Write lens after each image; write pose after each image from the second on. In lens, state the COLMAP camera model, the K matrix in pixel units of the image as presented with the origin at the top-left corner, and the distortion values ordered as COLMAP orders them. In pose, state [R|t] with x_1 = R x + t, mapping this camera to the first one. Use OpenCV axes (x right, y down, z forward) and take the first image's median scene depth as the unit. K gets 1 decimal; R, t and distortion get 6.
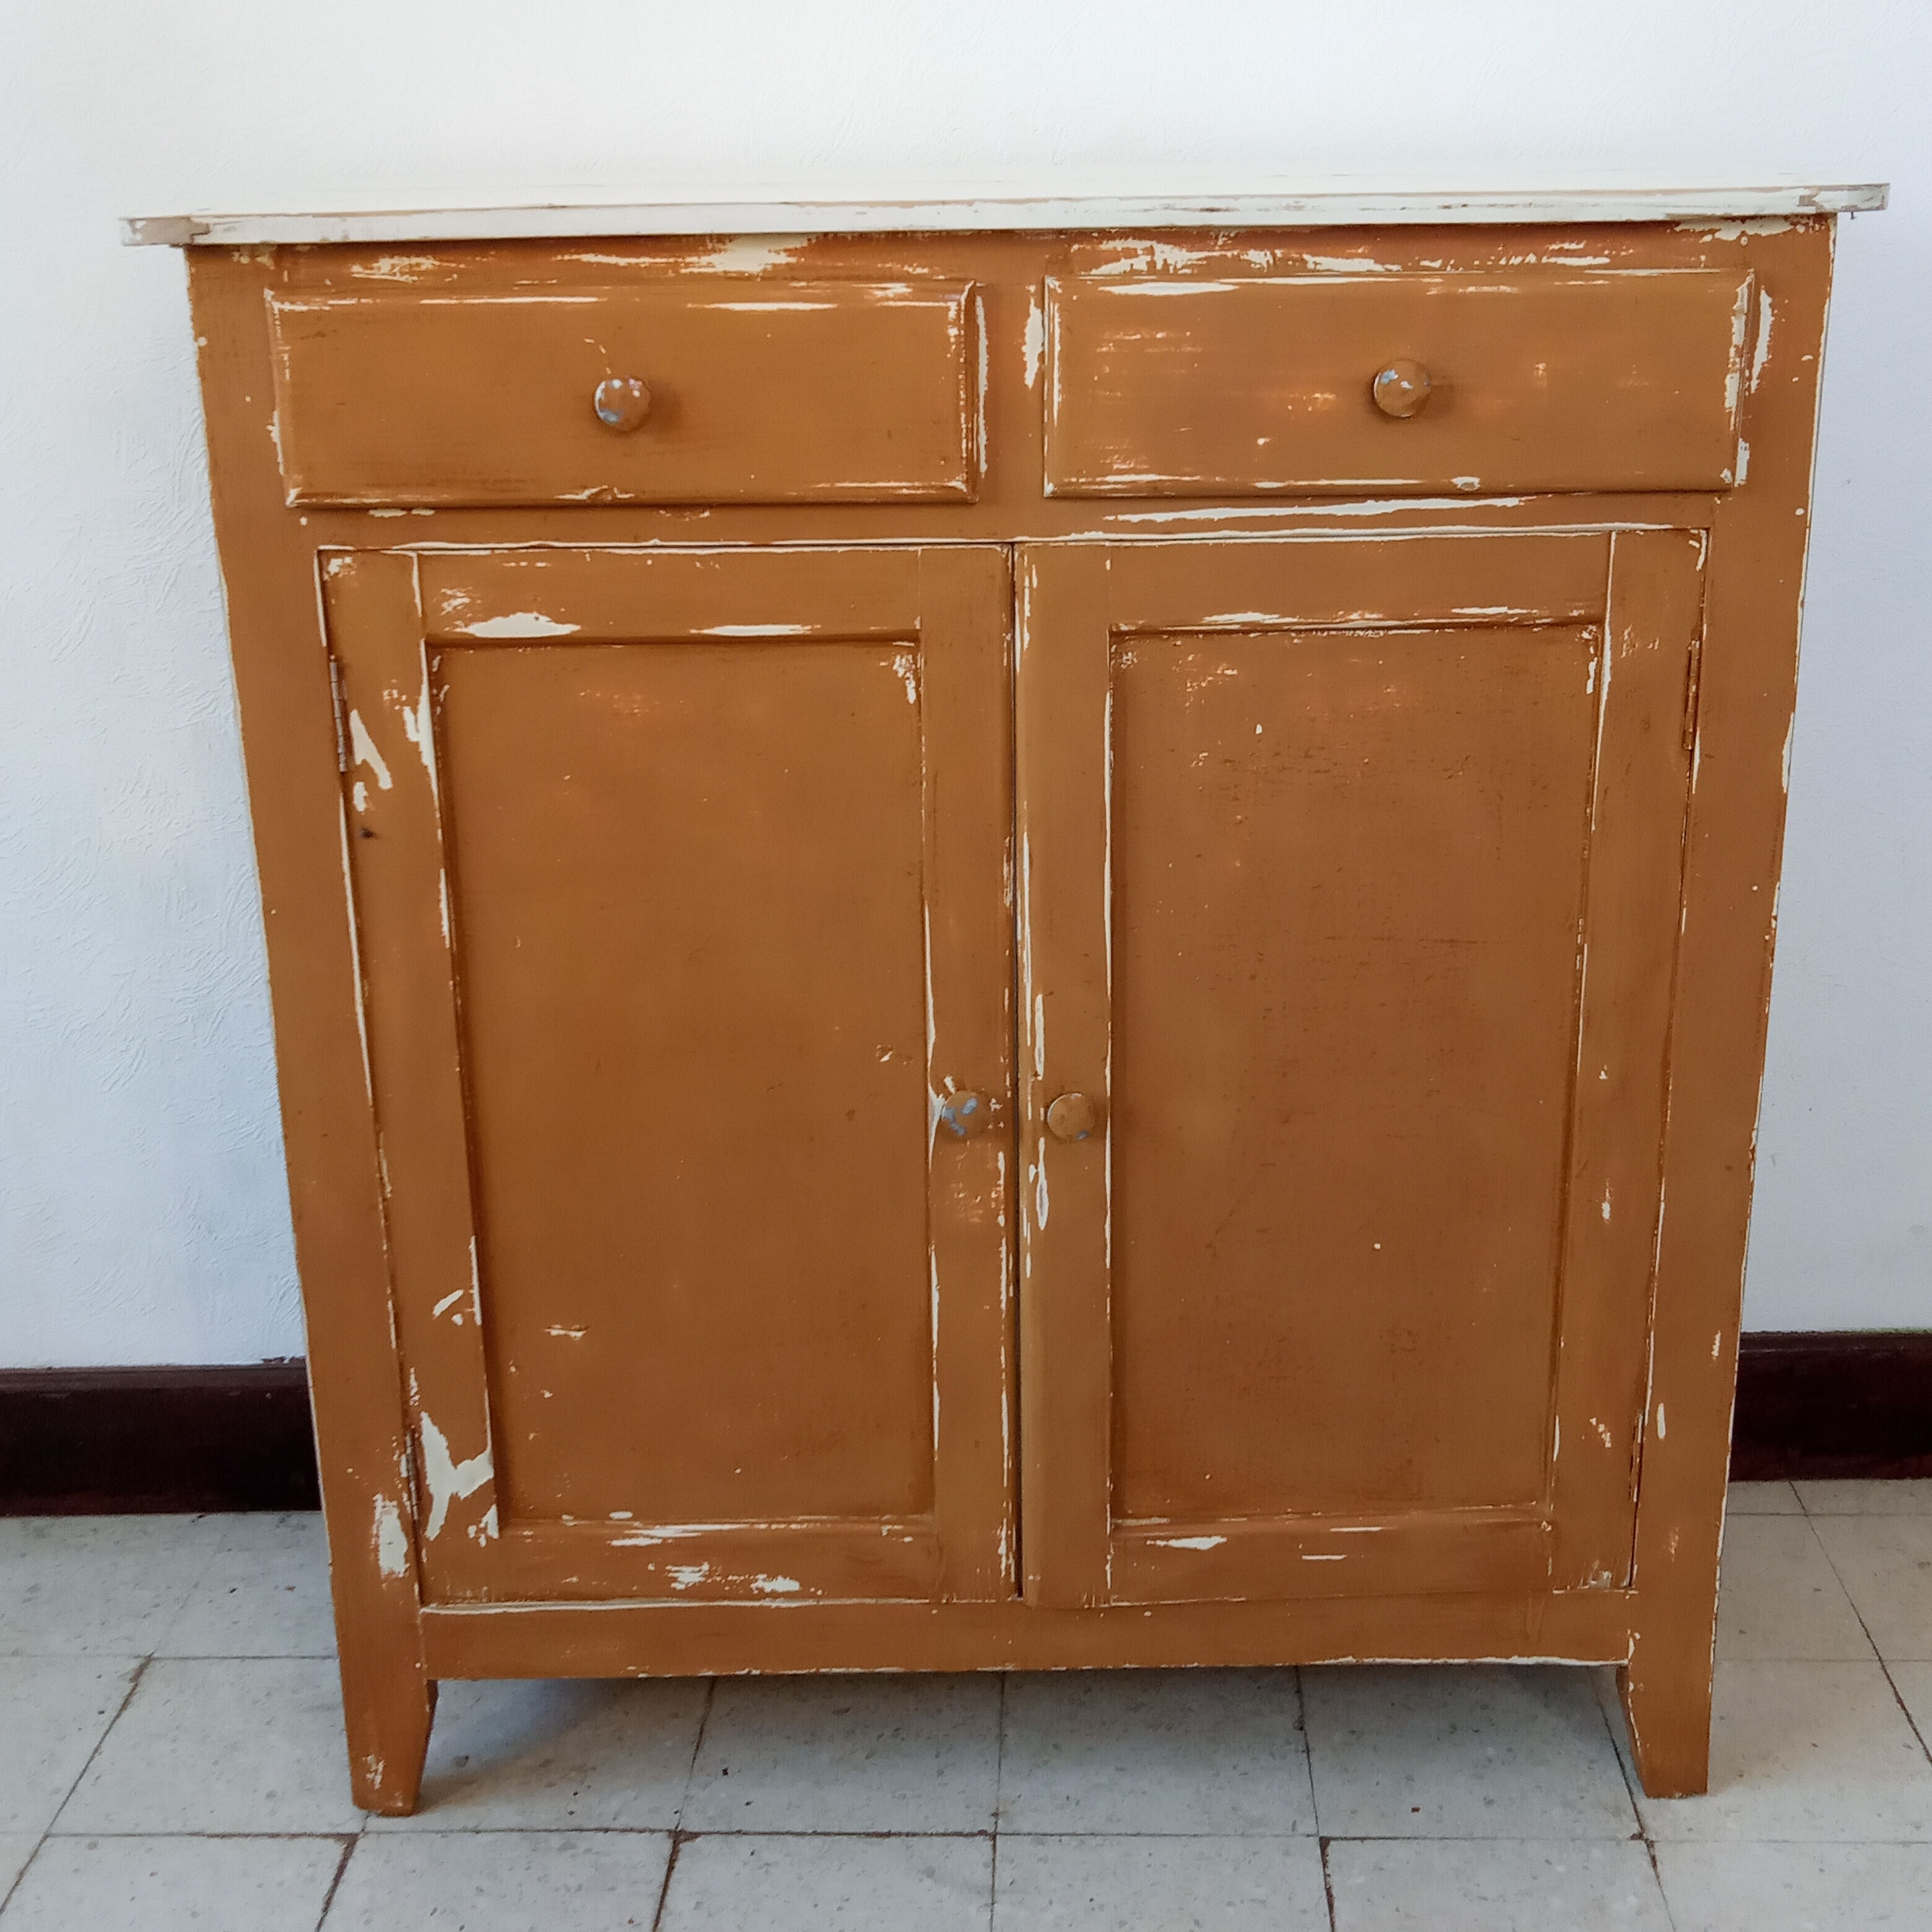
lens RADIAL K [[2641.3, 0, 971.3], [0, 2641.3, 970.5], [0, 0, 1]] dist [0.069547, -0.145032]
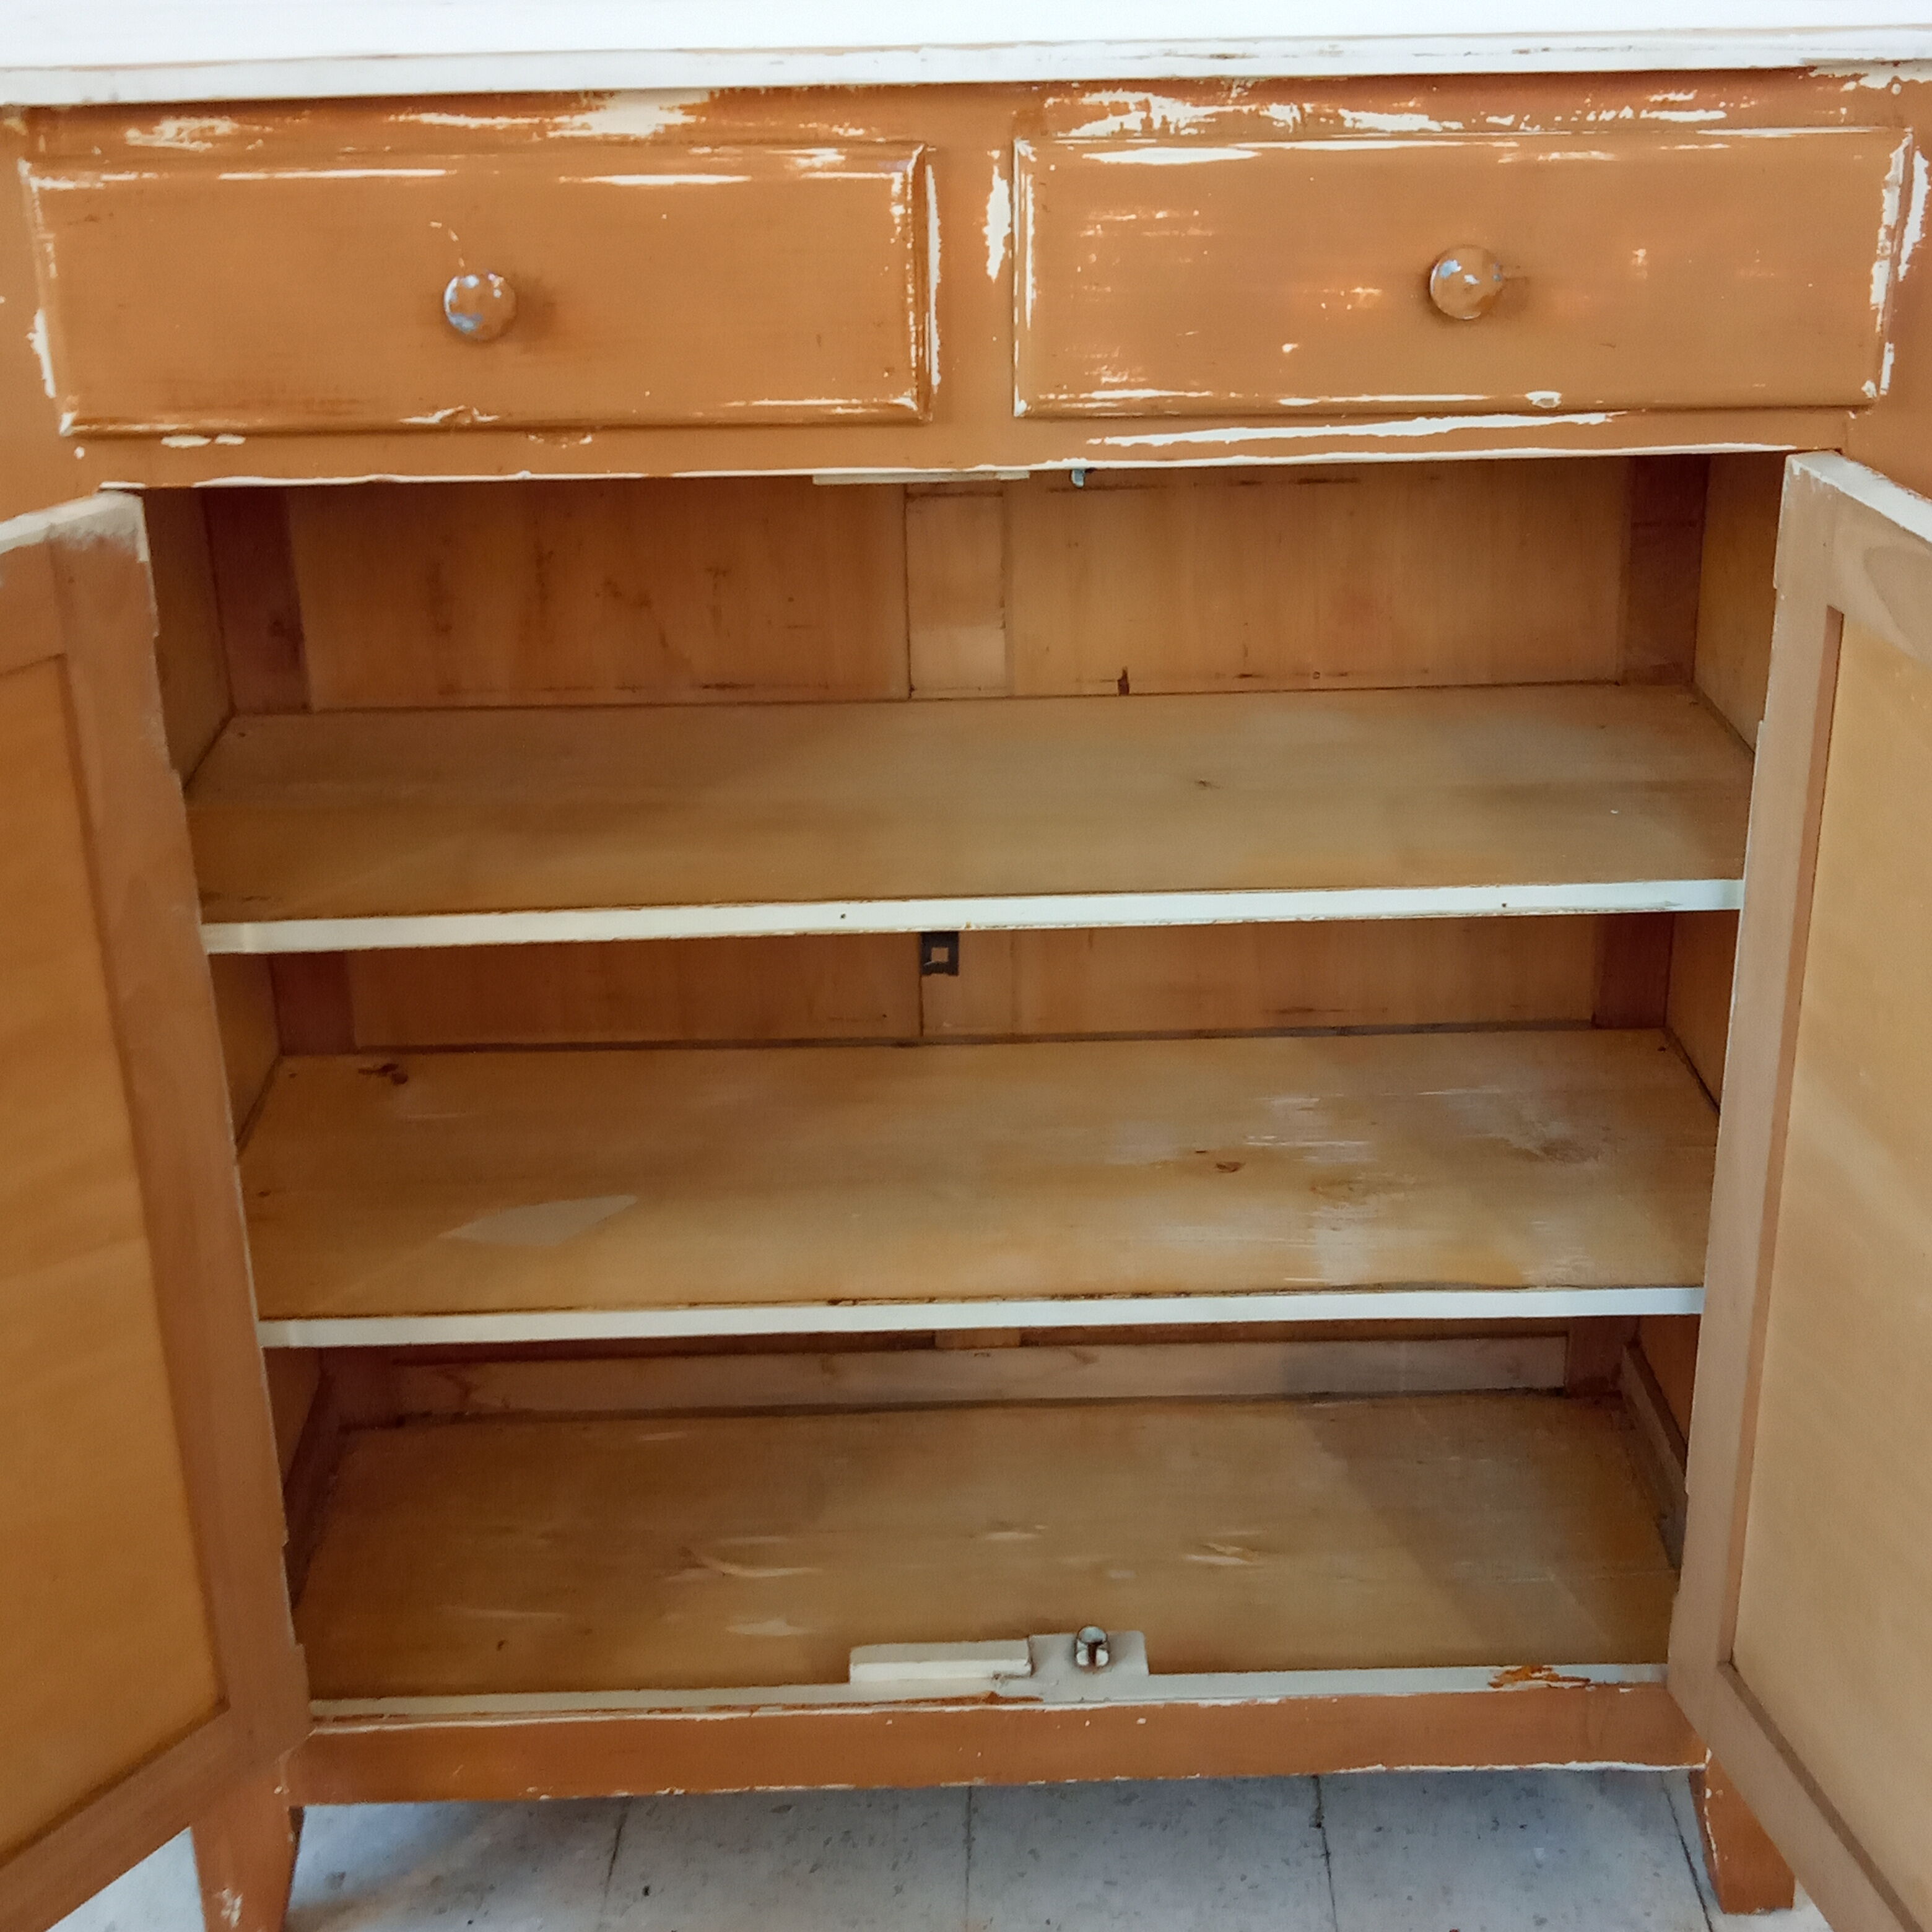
lens RADIAL K [[2842.7, 0, 966.0], [0, 2842.7, 966.0], [0, 0, 1]] dist [0.036960, -0.030076]
pose [[0.999835, -0.009850, 0.015286, -0.001121], [0.008566, 0.996606, 0.081869, -0.082909], [-0.016041, -0.081725, 0.996526, 0.131052]]
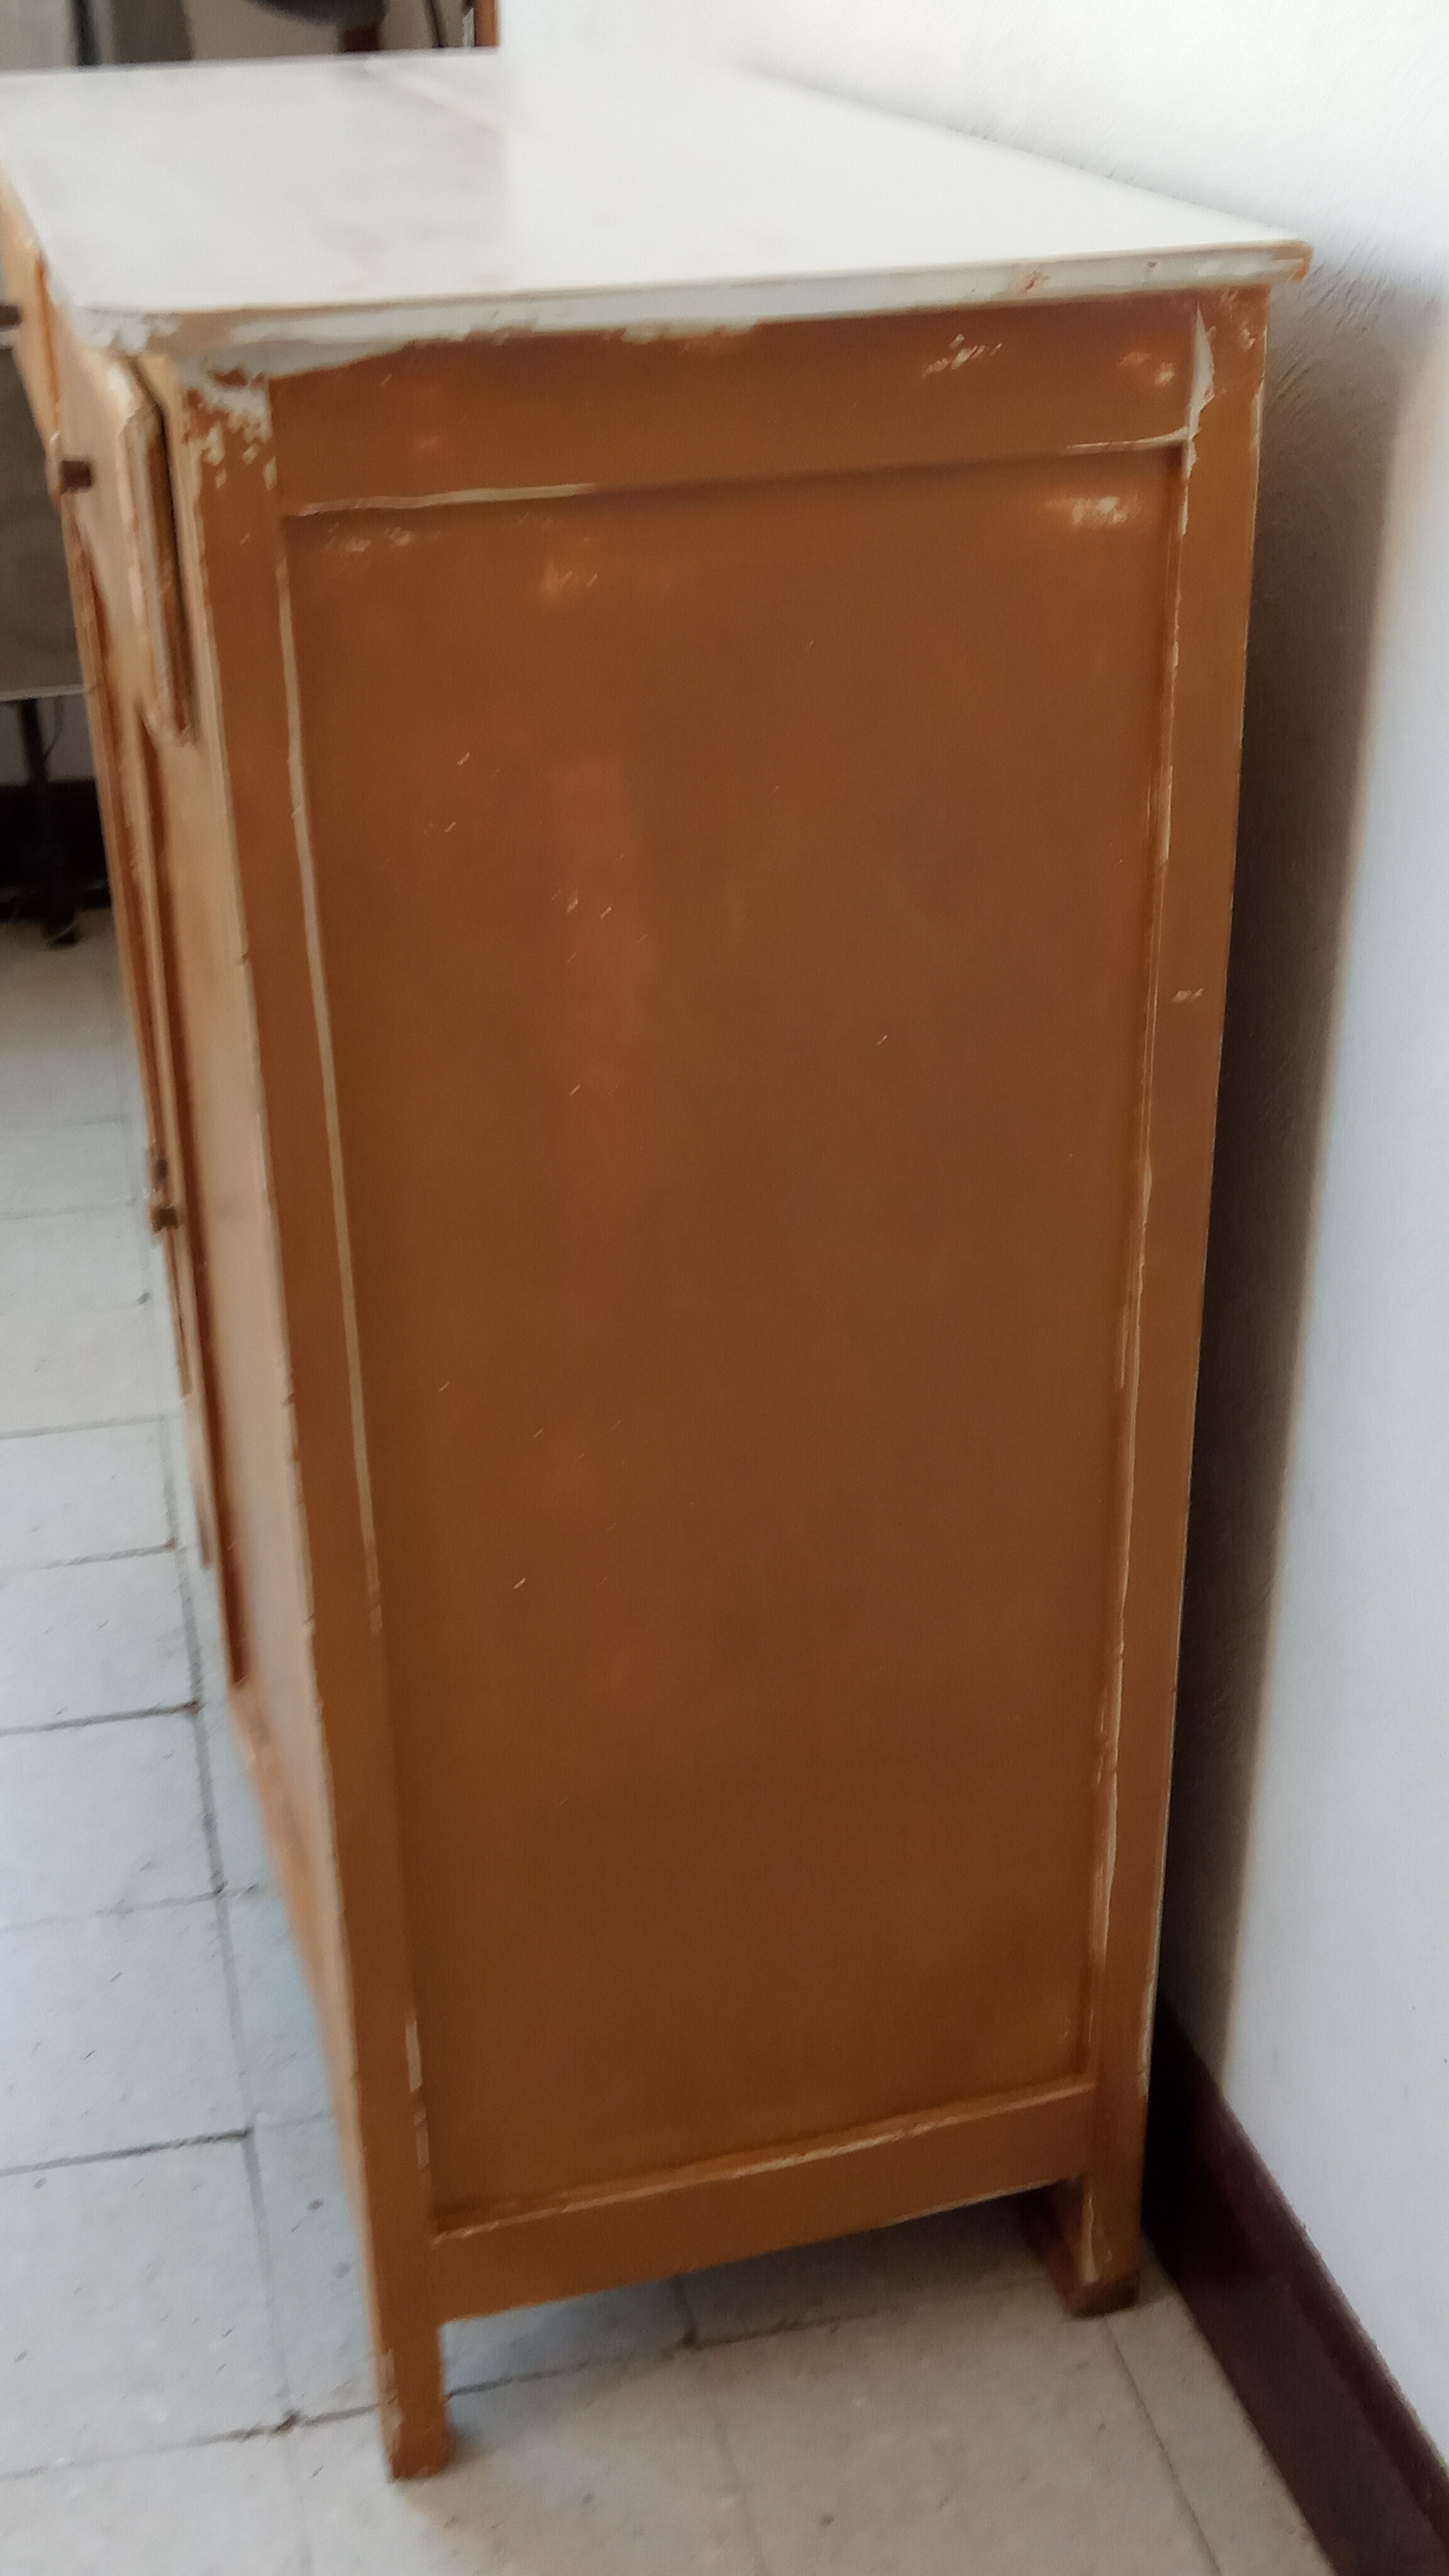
lens RADIAL K [[2815.2, 0, 724.5], [0, 2815.2, 1288.0], [0, 0, 1]] dist [0.046382, -0.056333]
pose [[0.276361, 0.459219, -0.844241, 0.957514], [-0.302615, 0.875349, 0.377079, -0.360893], [0.912167, 0.151270, 0.380879, 0.860534]]
